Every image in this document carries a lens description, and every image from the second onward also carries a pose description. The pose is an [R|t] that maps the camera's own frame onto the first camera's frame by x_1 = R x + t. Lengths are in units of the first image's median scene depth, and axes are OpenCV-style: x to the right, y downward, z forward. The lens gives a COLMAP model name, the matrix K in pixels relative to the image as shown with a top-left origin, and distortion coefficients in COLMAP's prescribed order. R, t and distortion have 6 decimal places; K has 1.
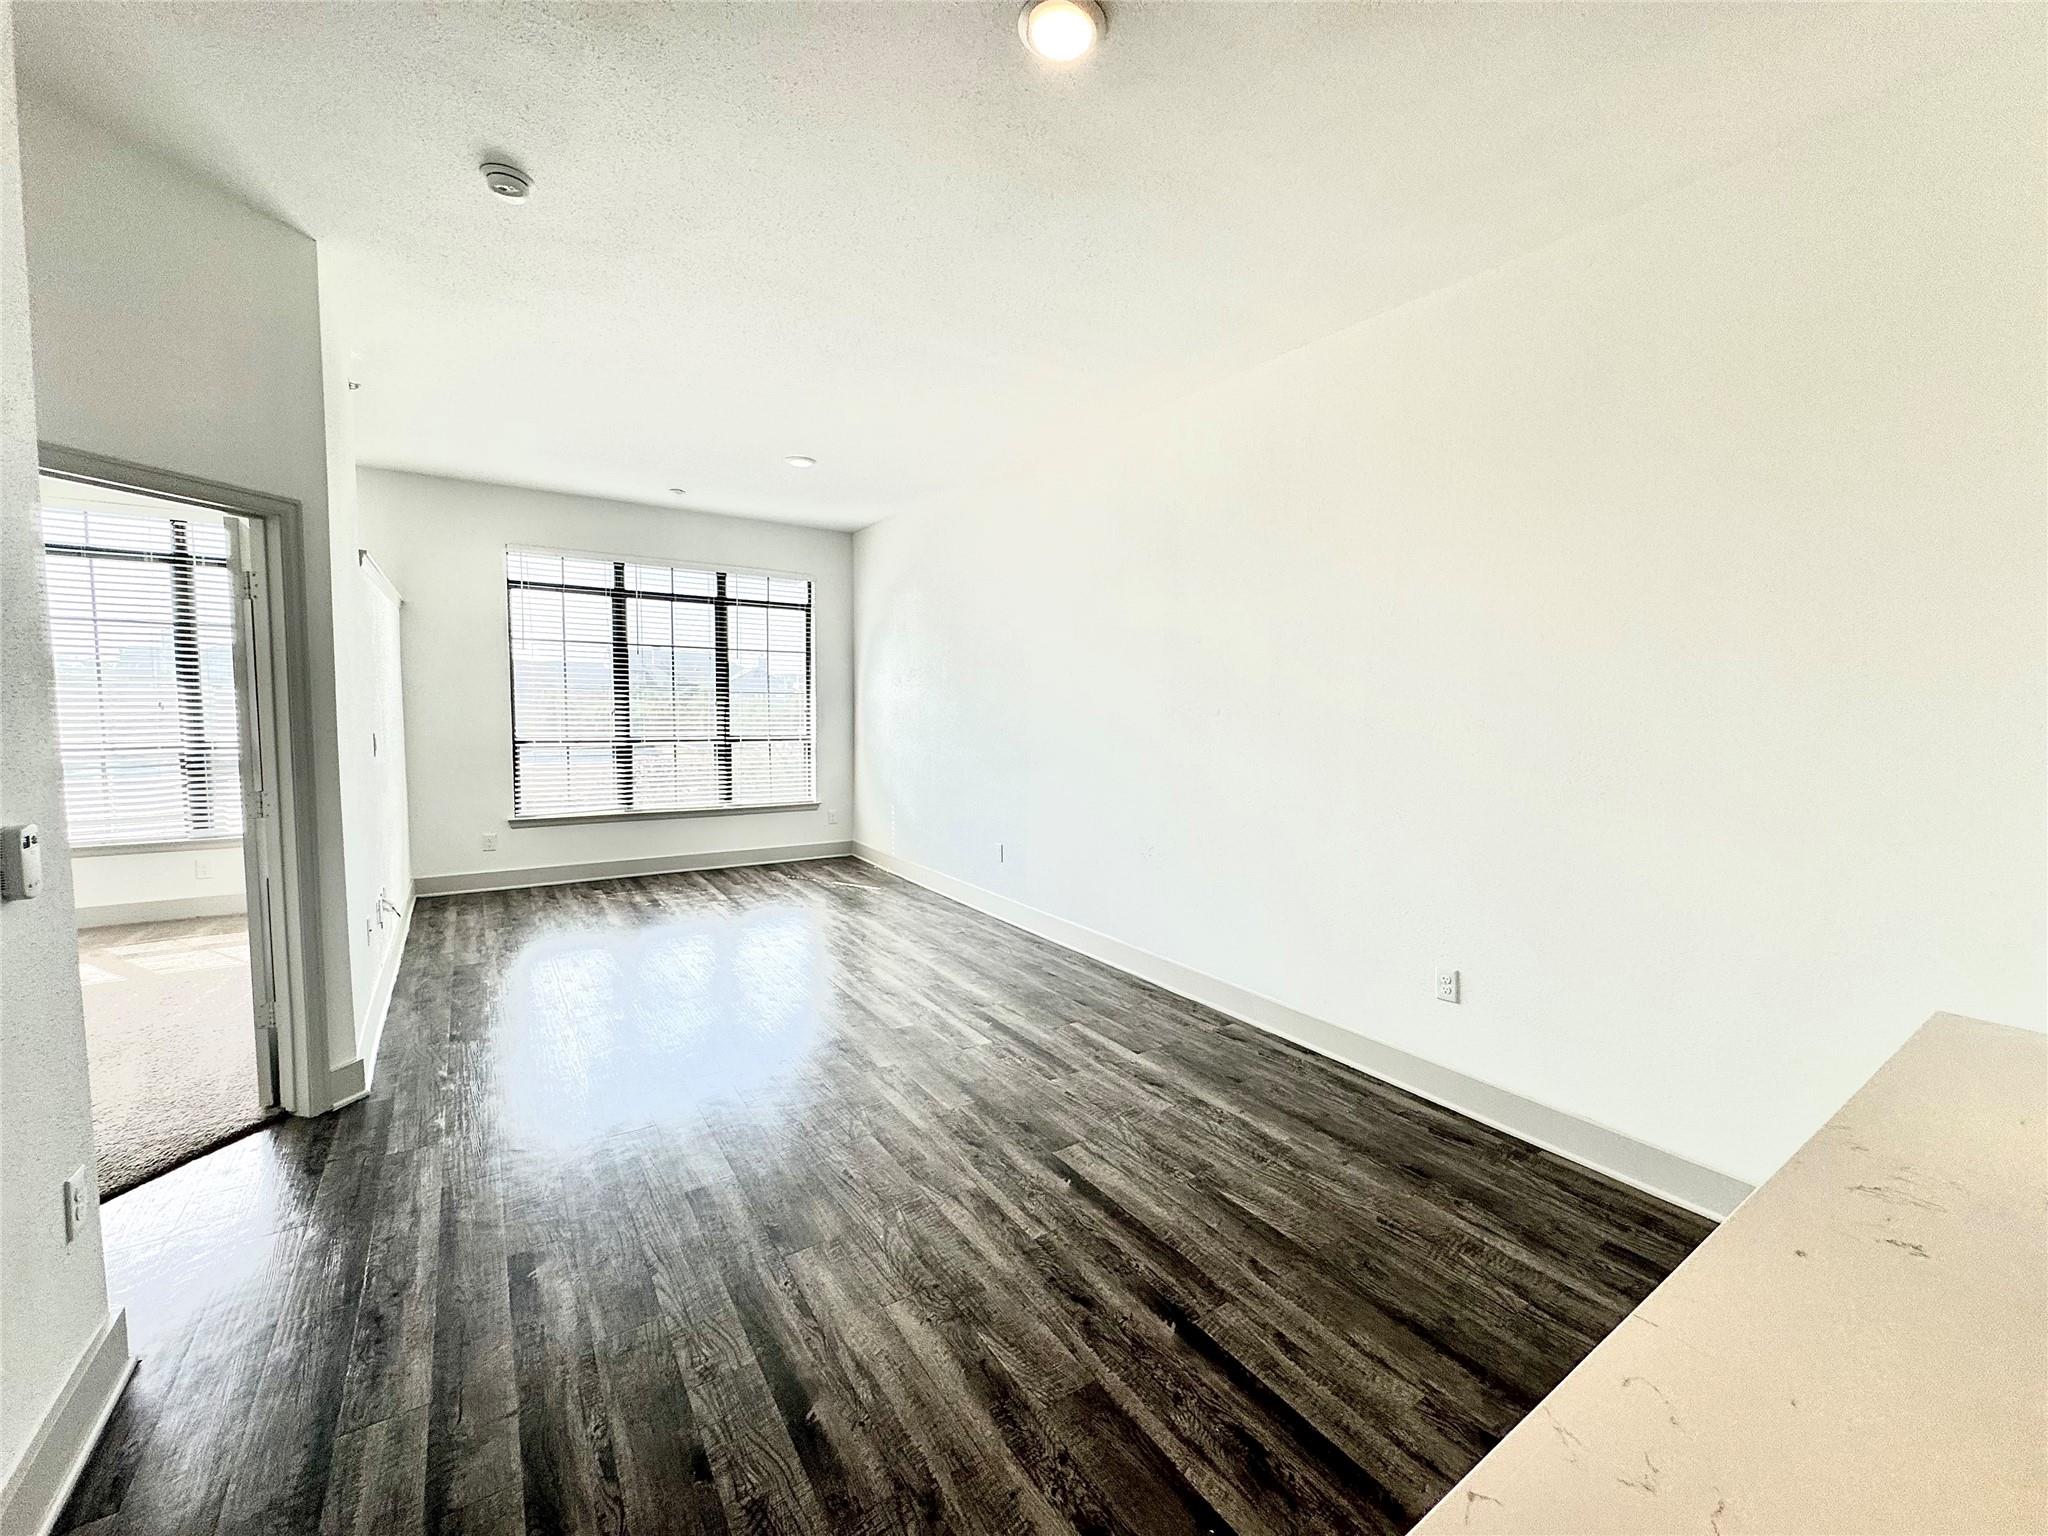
lens RADIAL K [[822.1, 0, 1022.9], [0, 822.1, 769.6], [0, 0, 1]] dist [-0.001618, 0.000695]
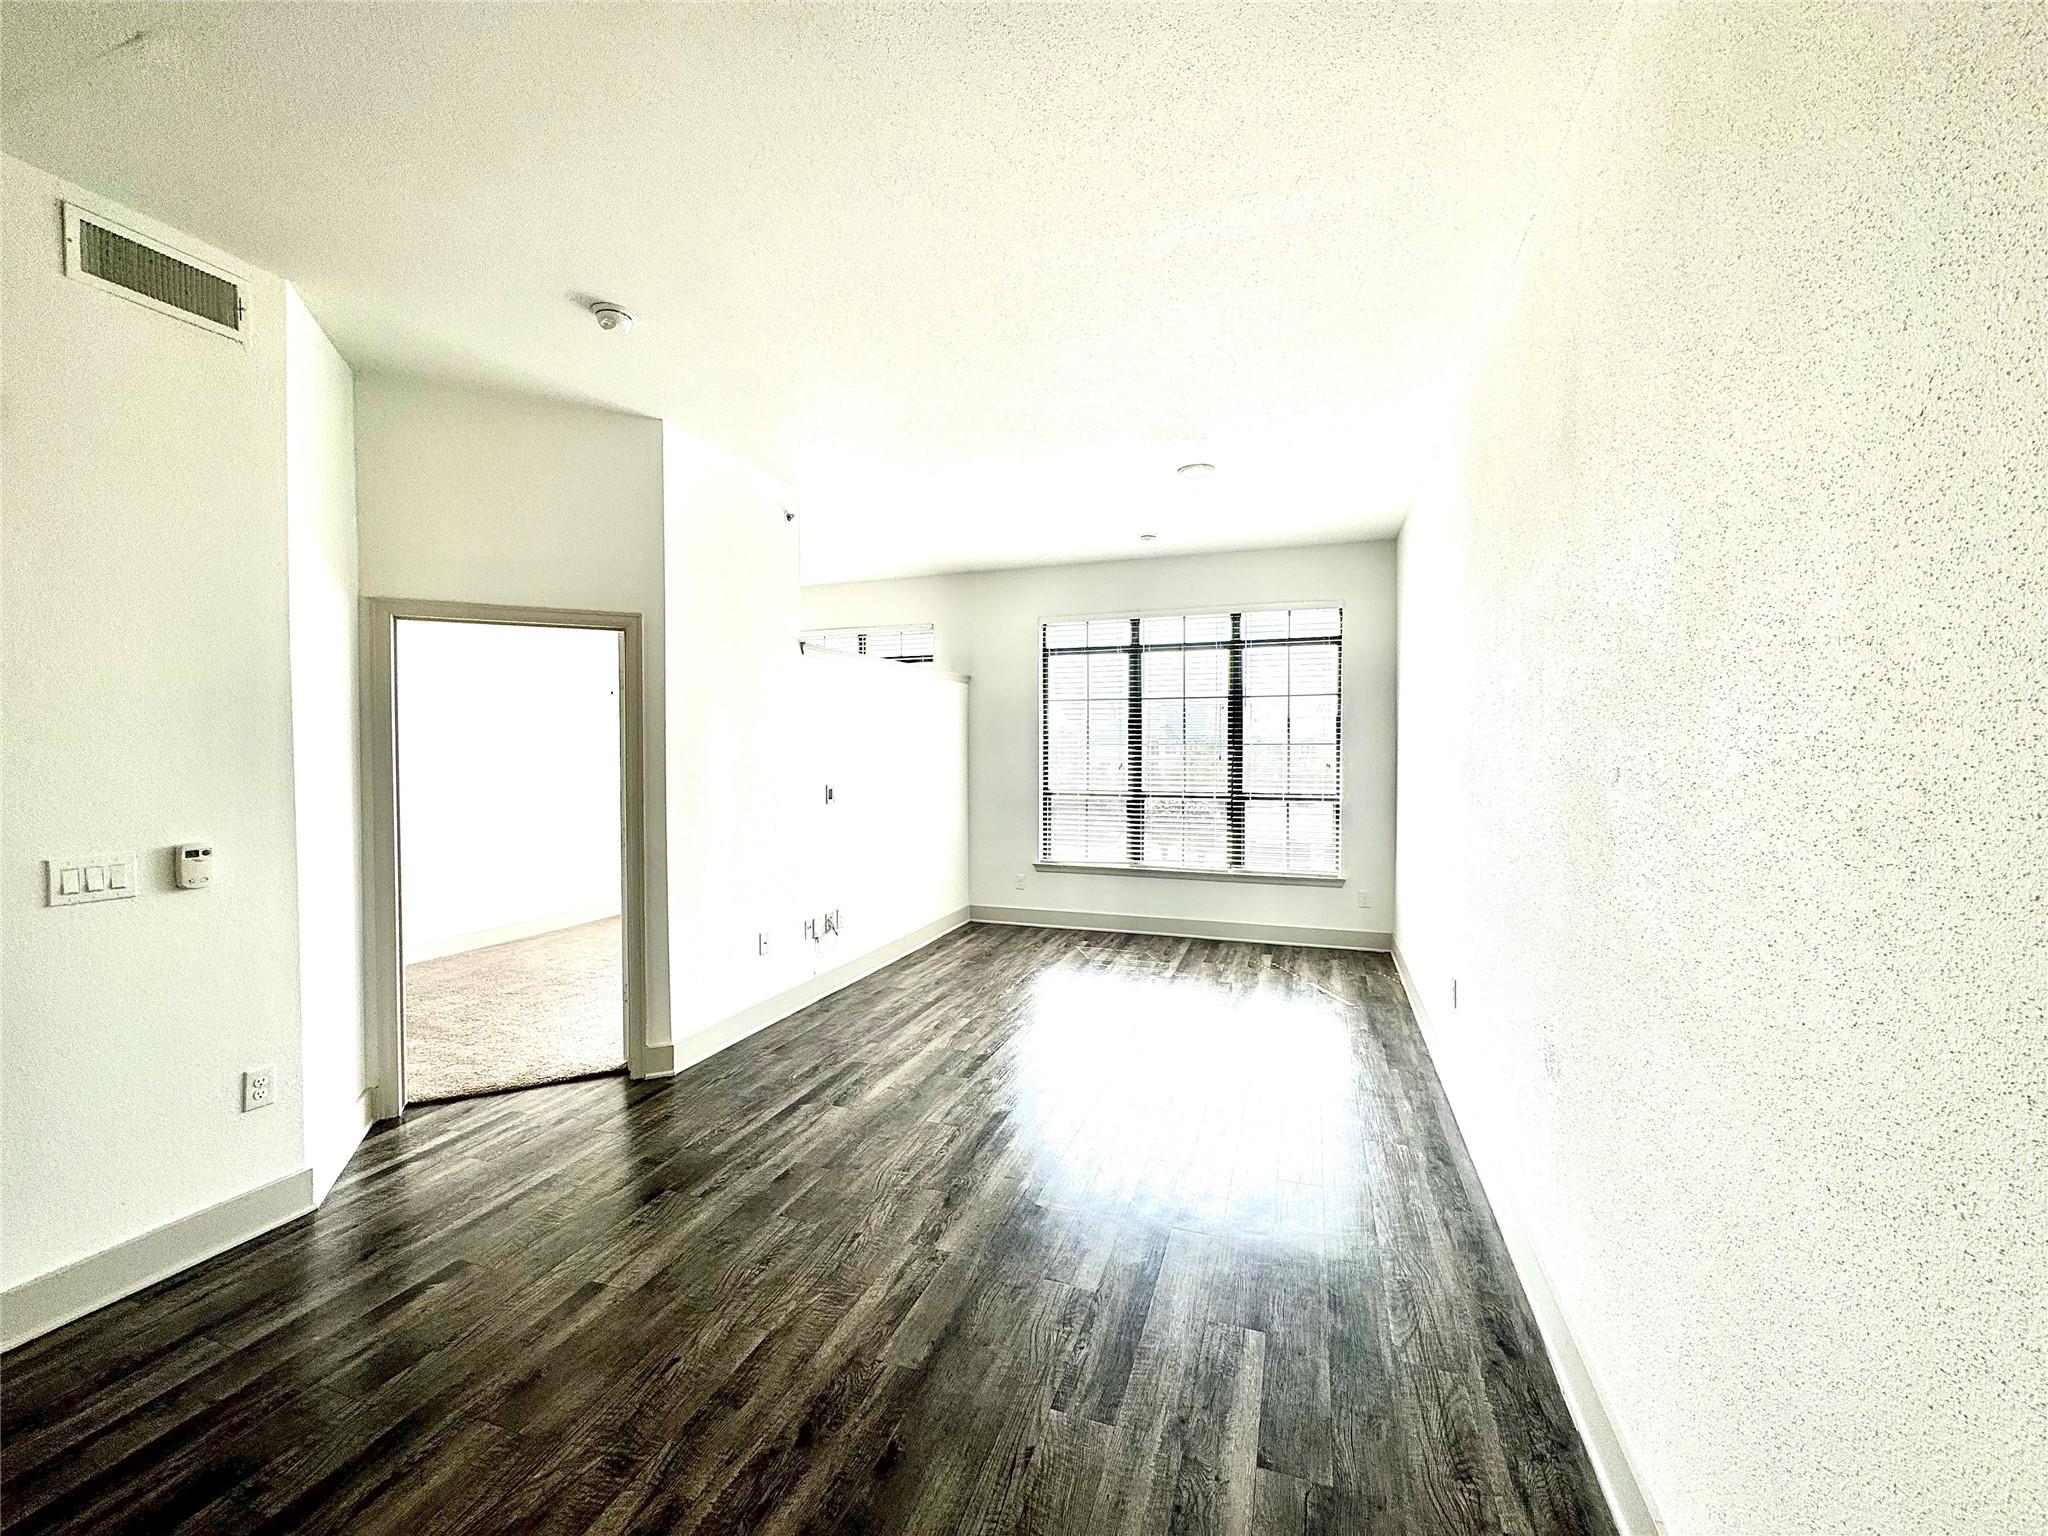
lens RADIAL K [[822.1, 0, 1032.8], [0, 822.1, 764.9], [0, 0, 1]] dist [-0.001618, 0.000695]
pose [[0.593104, 0.001747, -0.805124, 0.265226], [-0.055007, 0.997749, -0.038356, -0.028593], [0.803245, 0.067037, 0.591865, 0.331712]]
